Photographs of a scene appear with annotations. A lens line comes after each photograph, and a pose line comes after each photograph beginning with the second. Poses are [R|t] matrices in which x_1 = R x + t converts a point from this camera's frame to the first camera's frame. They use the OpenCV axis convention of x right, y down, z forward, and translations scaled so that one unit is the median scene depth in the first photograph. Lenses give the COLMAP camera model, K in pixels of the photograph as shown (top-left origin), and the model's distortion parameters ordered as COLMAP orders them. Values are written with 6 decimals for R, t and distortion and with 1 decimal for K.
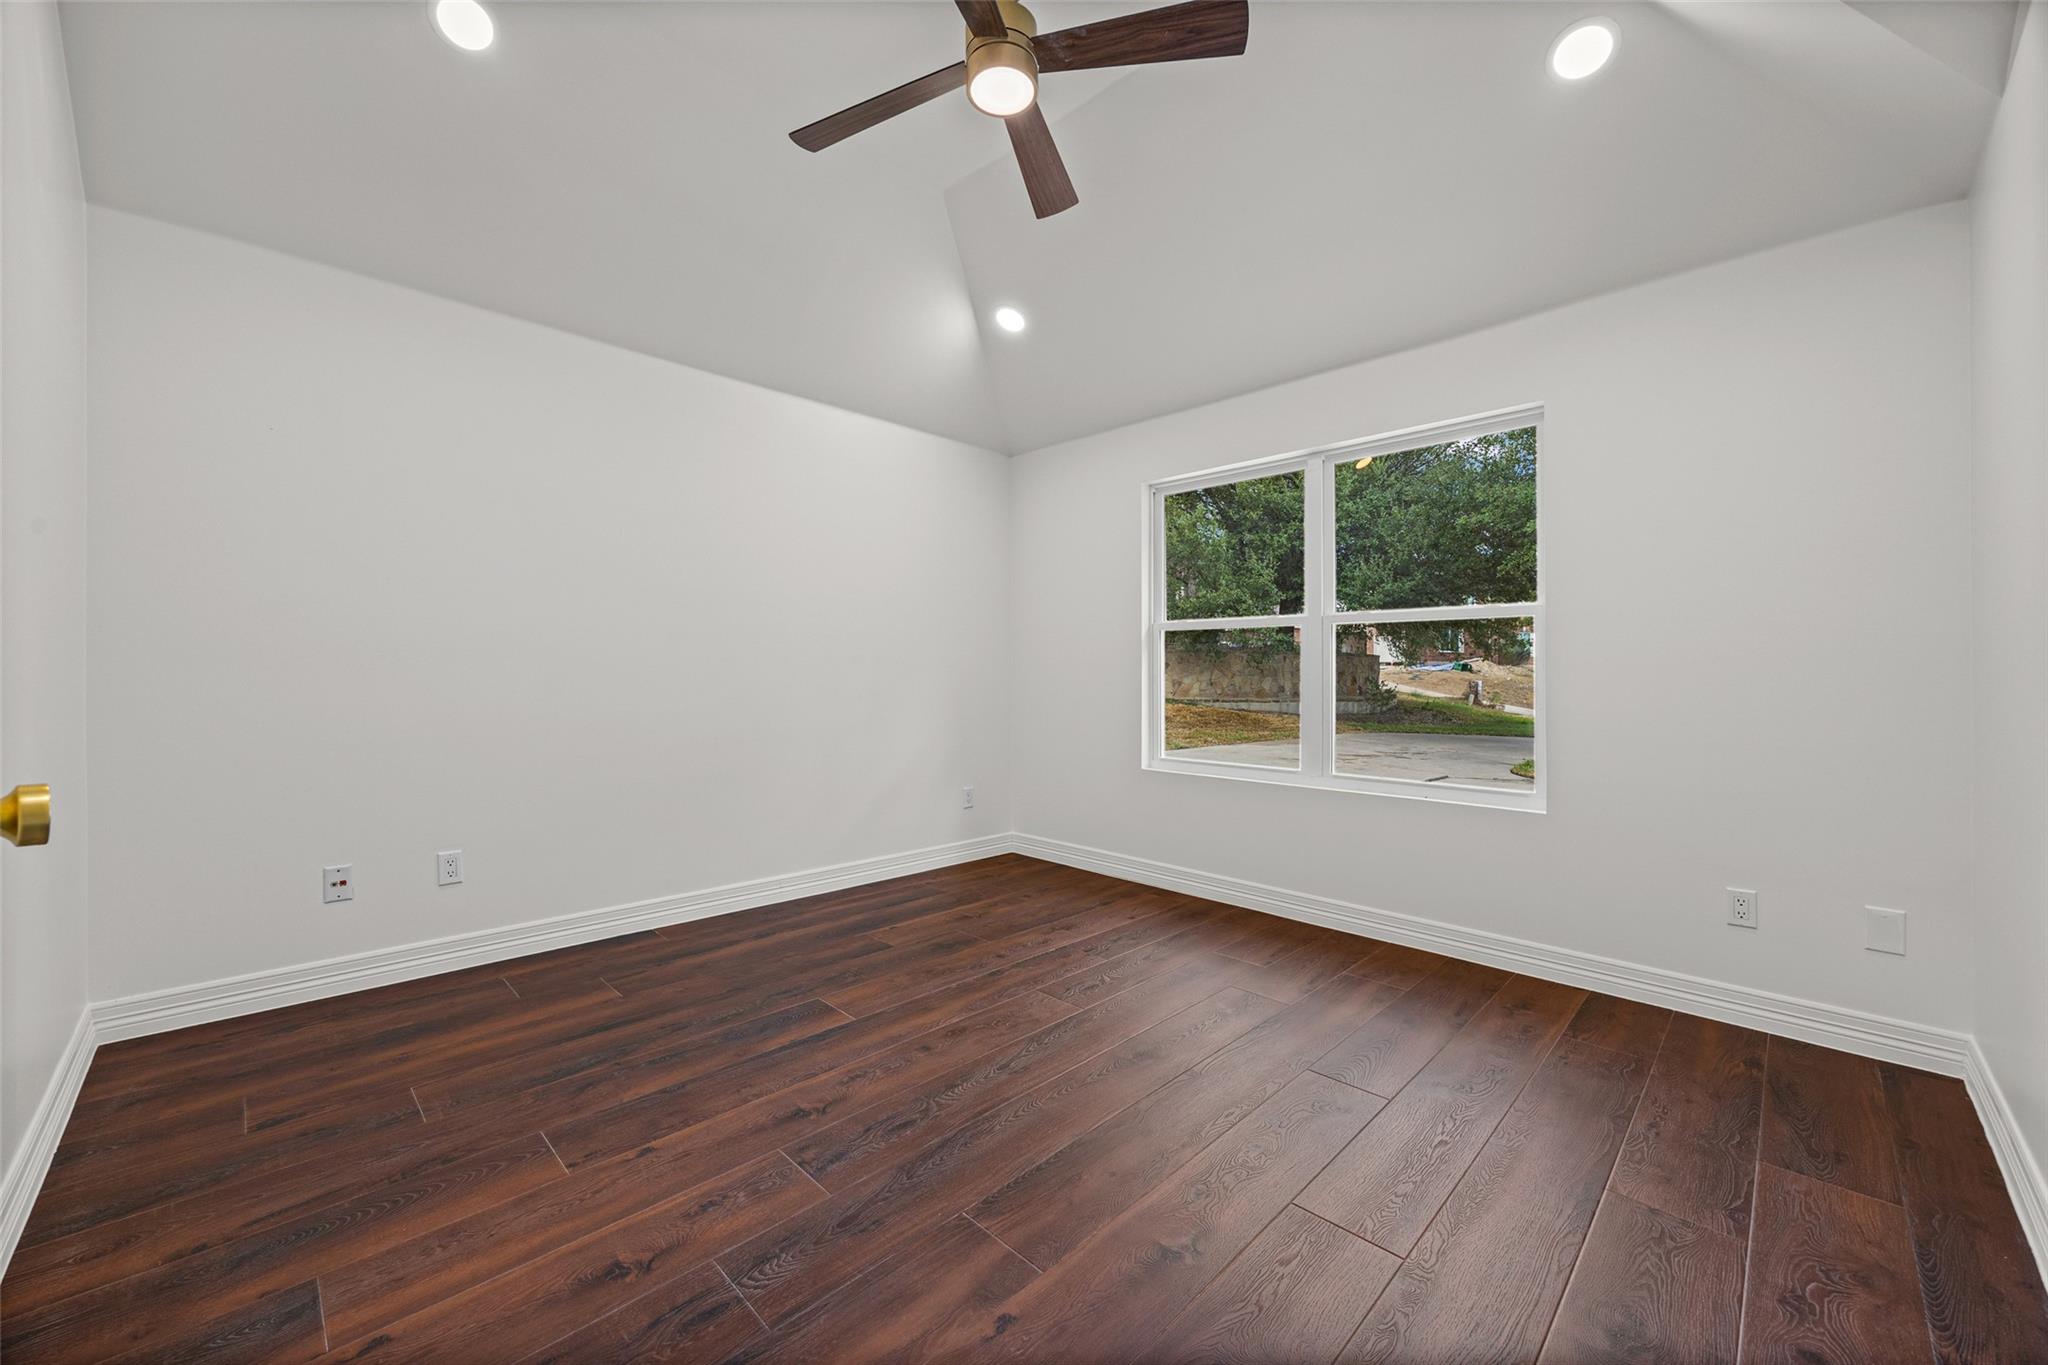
lens RADIAL K [[780.4, 0, 1029.4], [0, 780.4, 678.6], [0, 0, 1]] dist [0.000349, 0.000038]
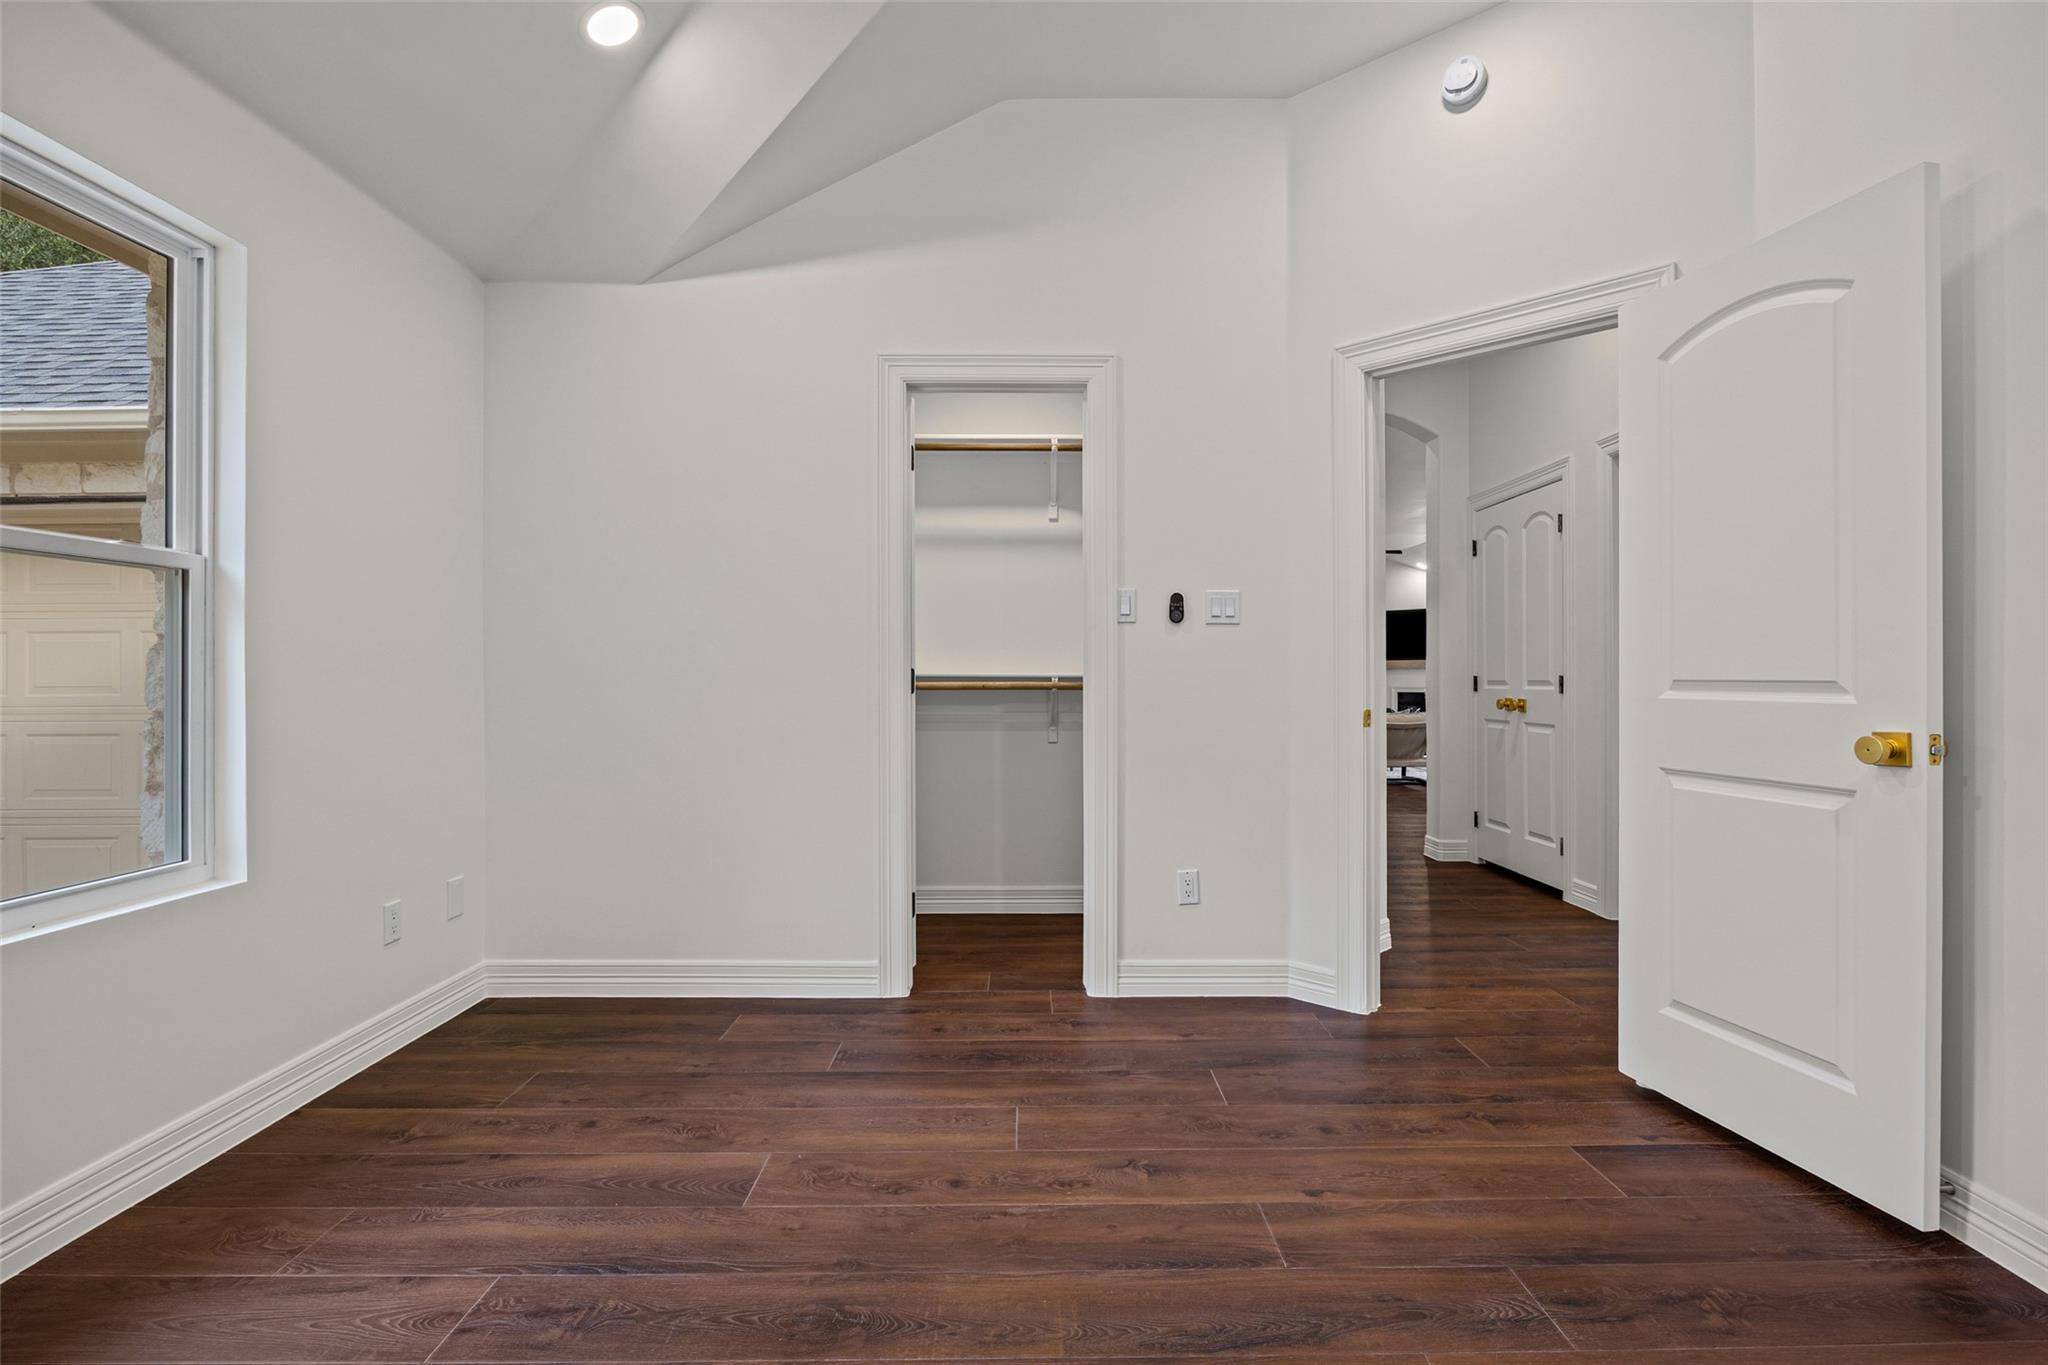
lens RADIAL K [[1000.5, 0, 1025.7], [0, 1000.5, 676.0], [0, 0, 1]] dist [-0.000619, -0.000289]
pose [[-0.710973, -0.010140, 0.703146, -0.704768], [-0.008472, 0.999947, 0.005854, -0.014274], [-0.703168, -0.001795, -0.711021, 2.105597]]
